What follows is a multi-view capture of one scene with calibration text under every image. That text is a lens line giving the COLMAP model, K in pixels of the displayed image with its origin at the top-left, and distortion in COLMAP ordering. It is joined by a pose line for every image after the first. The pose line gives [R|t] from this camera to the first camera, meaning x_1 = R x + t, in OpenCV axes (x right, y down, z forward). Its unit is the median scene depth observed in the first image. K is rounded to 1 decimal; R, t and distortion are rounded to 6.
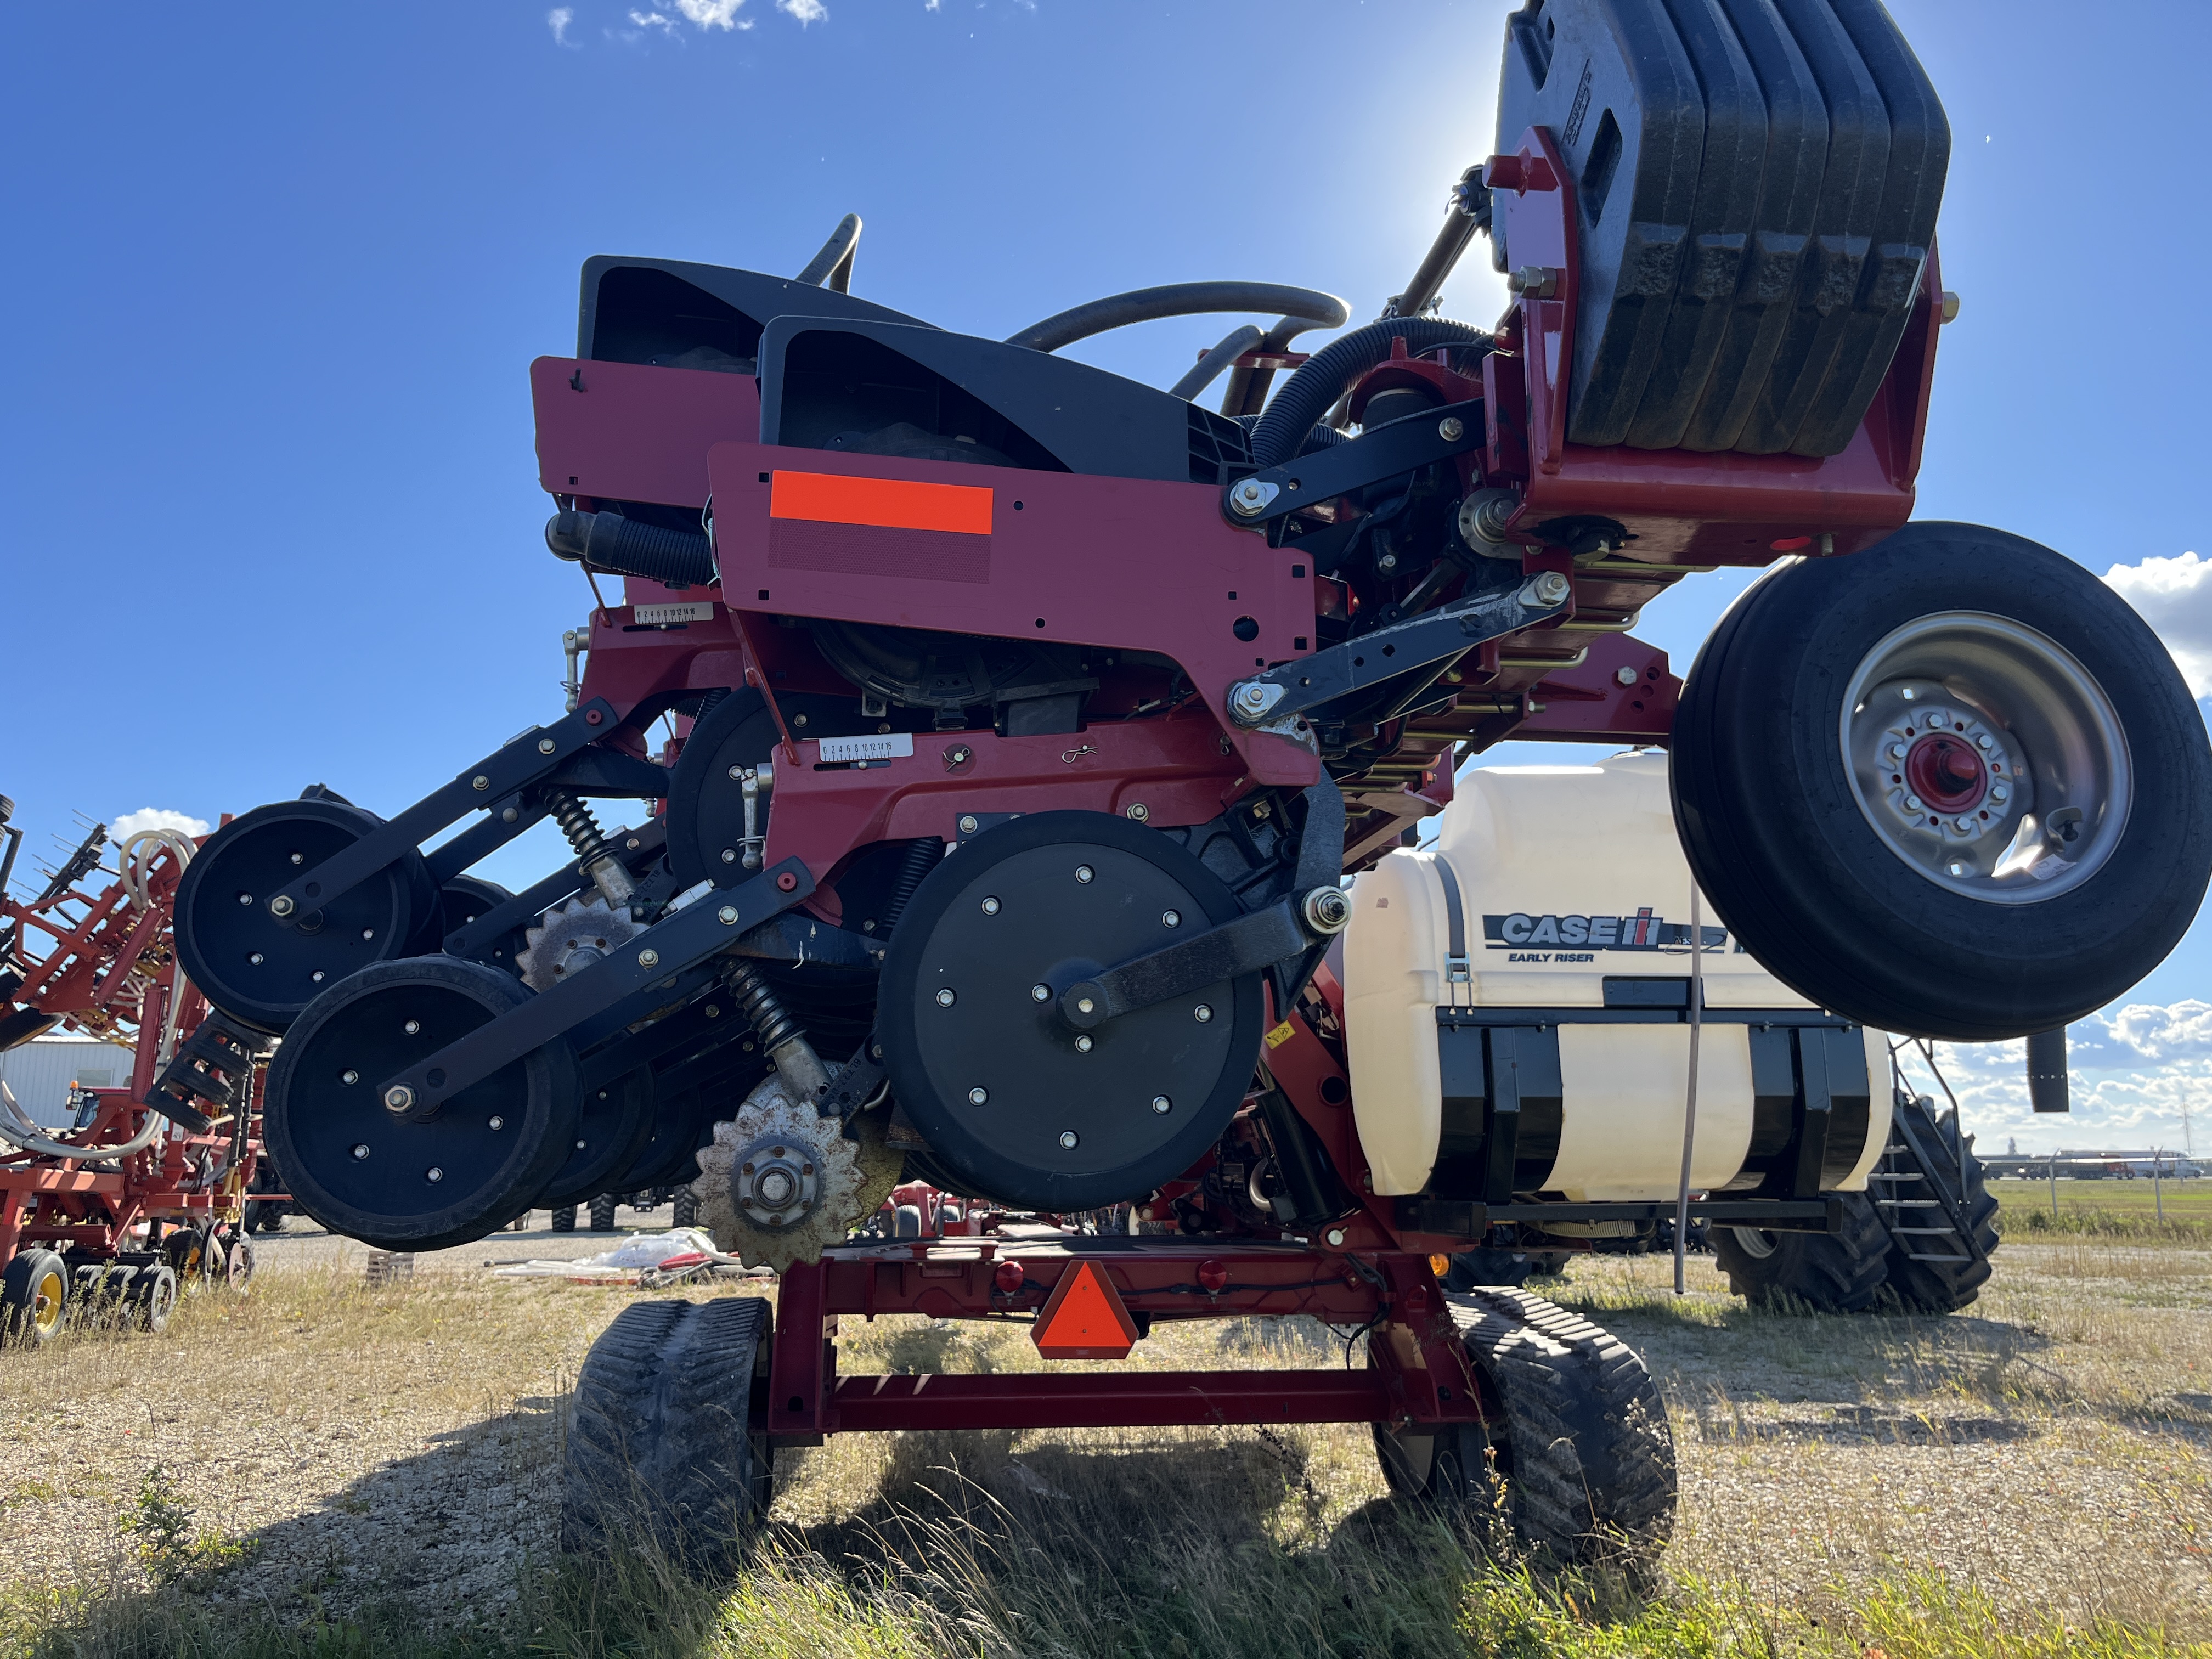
lens RADIAL K [[1687.9, 0, 1106.0], [0, 1687.9, 829.5], [0, 0, 1]] dist [0.065251, -0.114202]
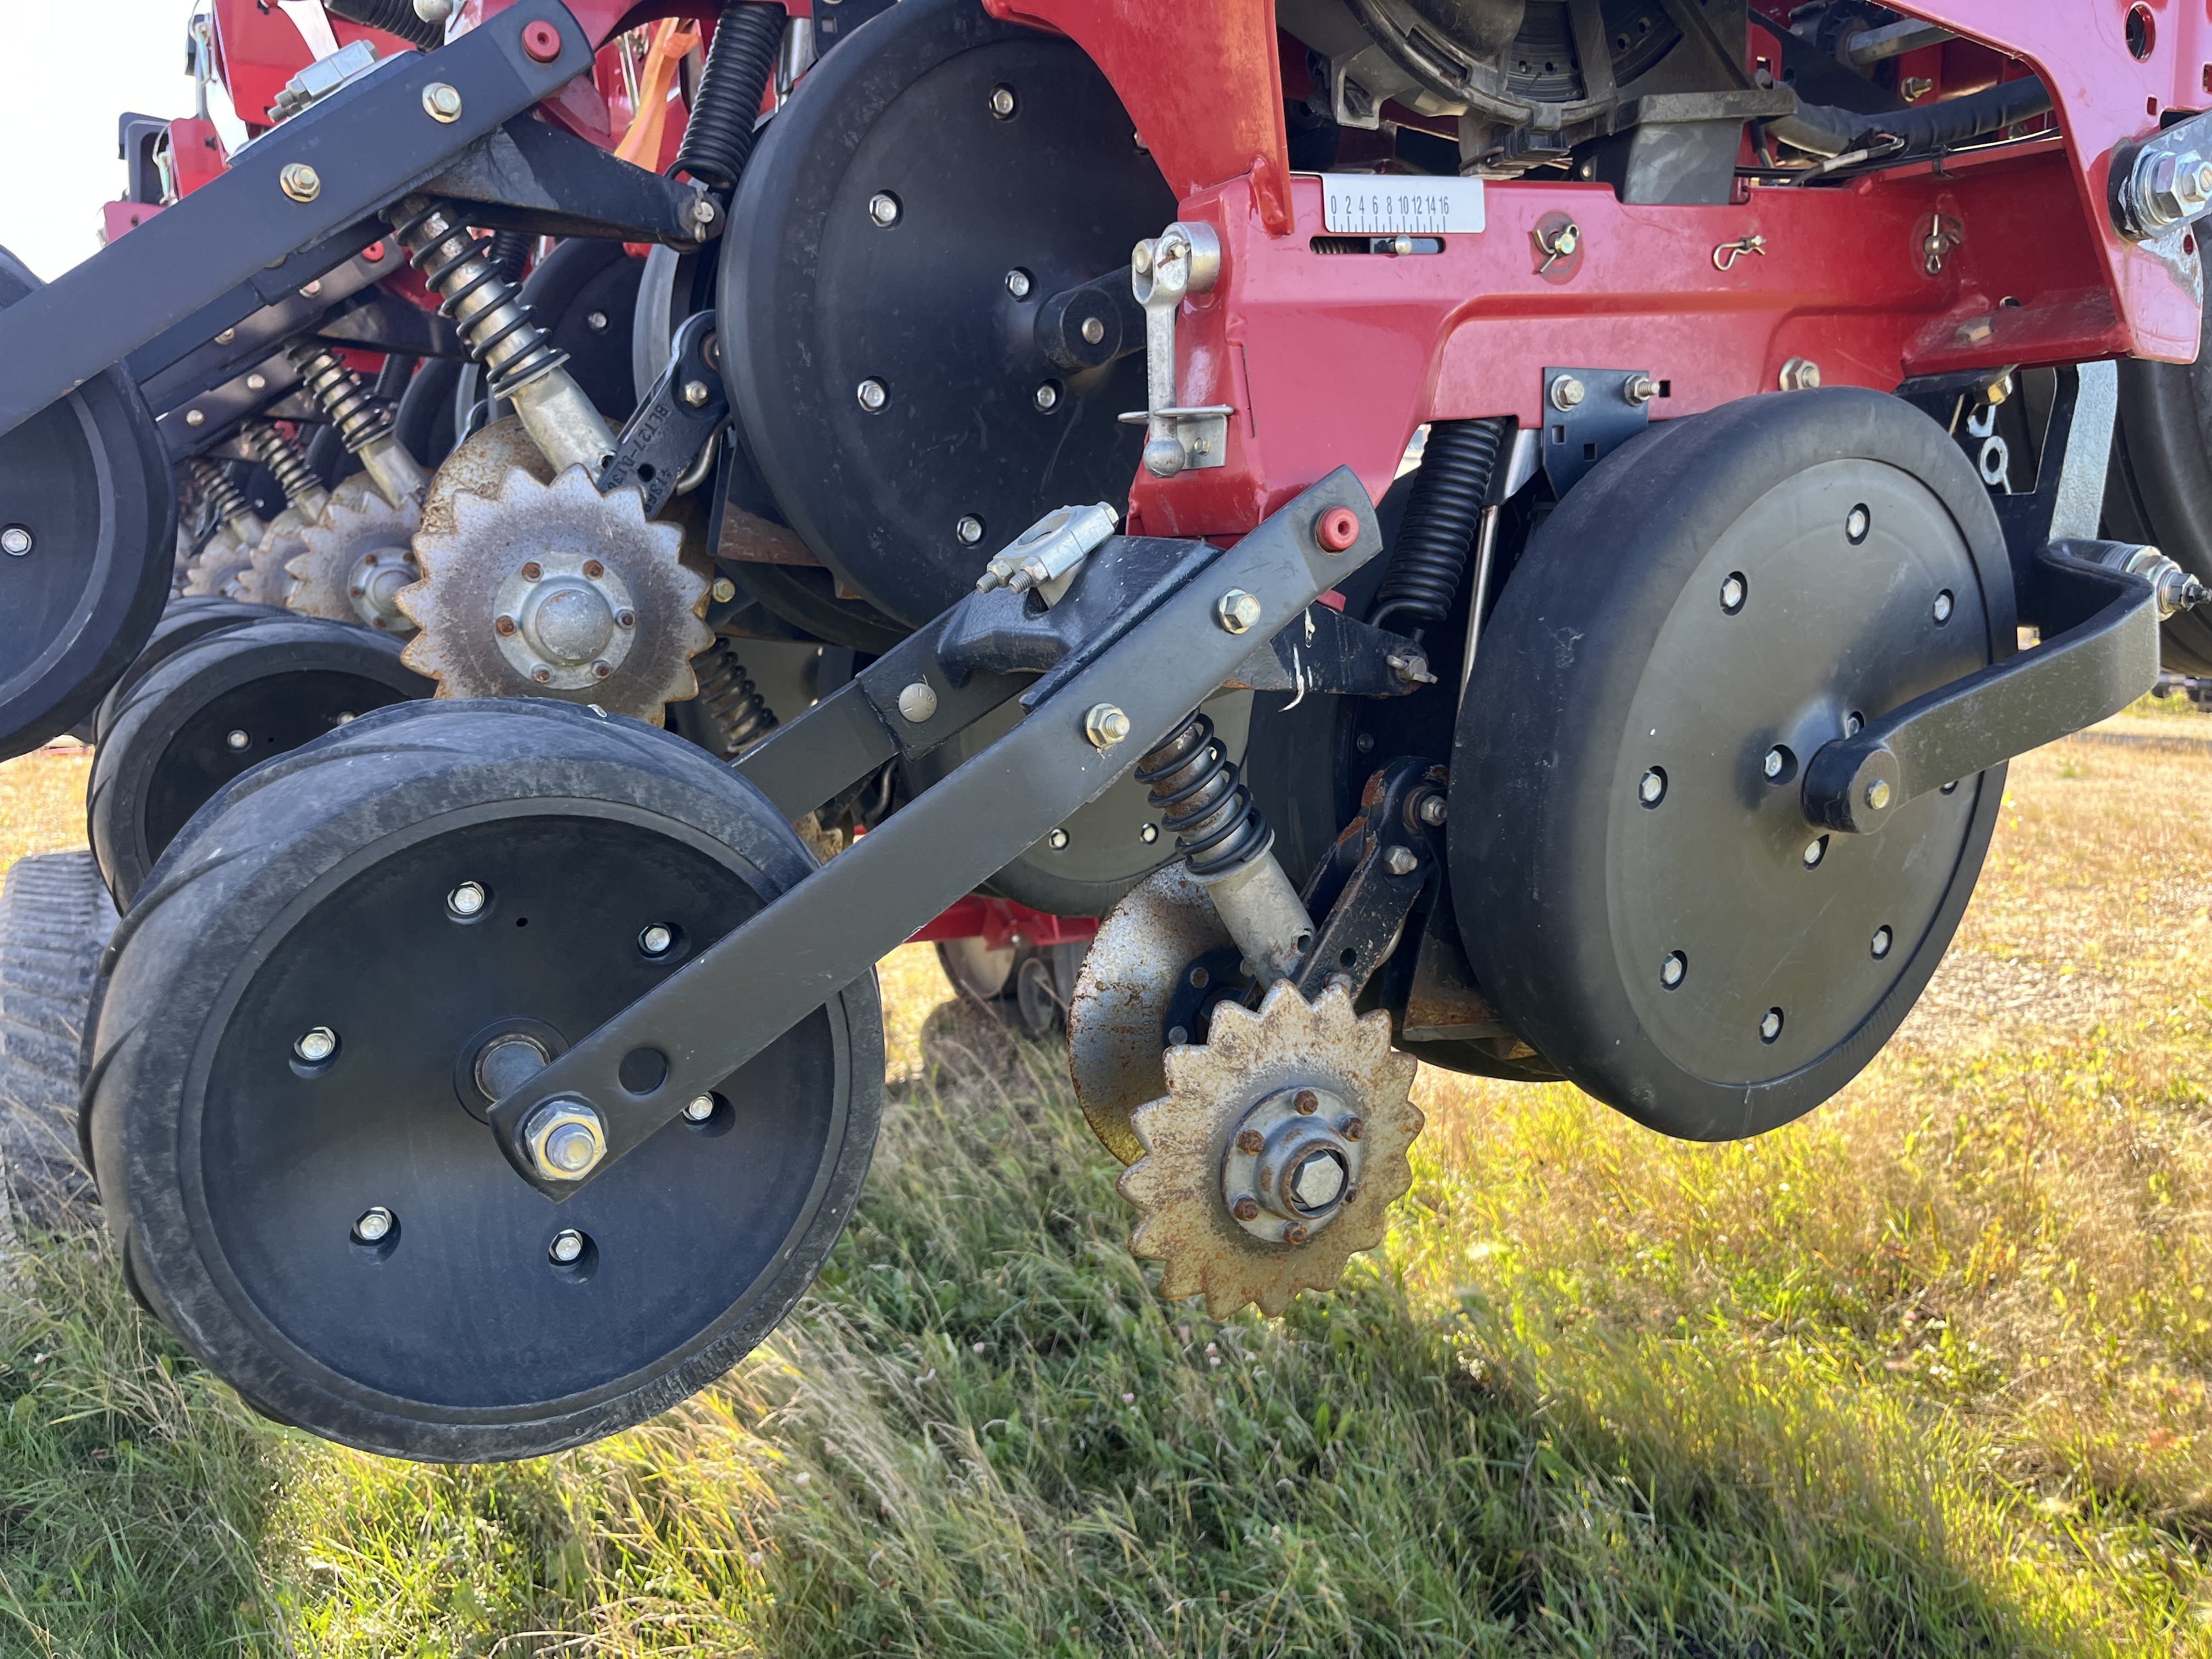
lens RADIAL K [[1687.9, 0, 1106.0], [0, 1687.9, 829.5], [0, 0, 1]] dist [0.065251, -0.114202]
pose [[0.926894, -0.045117, 0.372602, -0.382829], [-0.079287, 0.946807, 0.311881, -0.025435], [-0.366853, -0.318623, 0.874013, 0.570850]]
